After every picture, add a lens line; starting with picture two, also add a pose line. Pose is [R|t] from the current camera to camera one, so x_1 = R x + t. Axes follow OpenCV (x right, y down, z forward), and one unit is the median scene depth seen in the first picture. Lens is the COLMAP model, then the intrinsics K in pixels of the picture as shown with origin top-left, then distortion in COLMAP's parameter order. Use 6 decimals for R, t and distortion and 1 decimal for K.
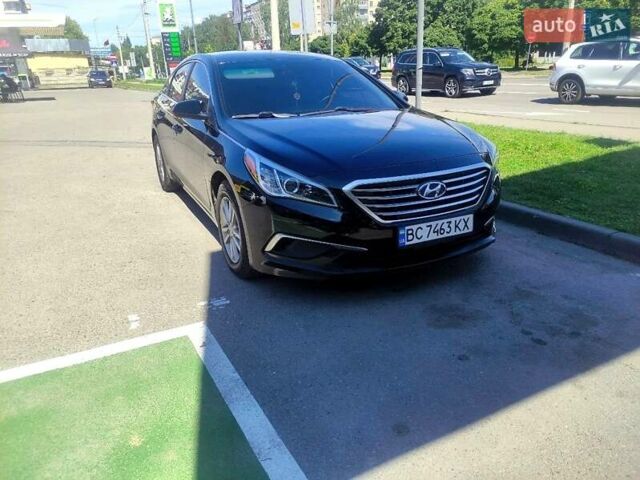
lens RADIAL K [[492.7, 0, 320.0], [0, 492.7, 240.0], [0, 0, 1]] dist [0.054885, -0.003571]
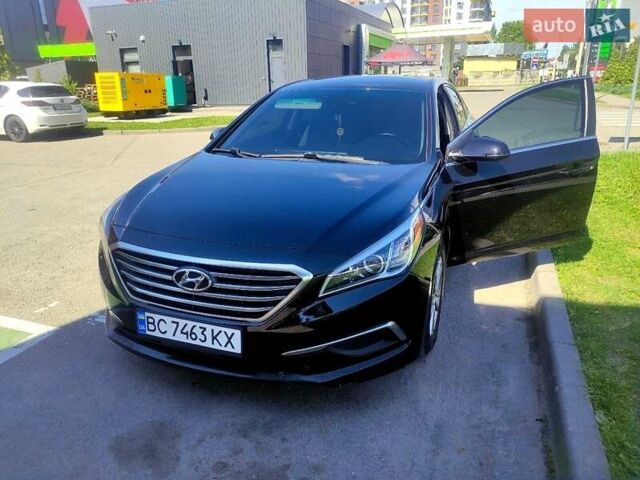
lens RADIAL K [[492.7, 0, 320.0], [0, 492.7, 240.0], [0, 0, 1]] dist [0.054885, -0.003571]
pose [[0.685809, 0.259973, -0.679765, 0.849297], [-0.260610, 0.959810, 0.104148, -0.285598], [0.679521, 0.105728, 0.725998, 0.557583]]
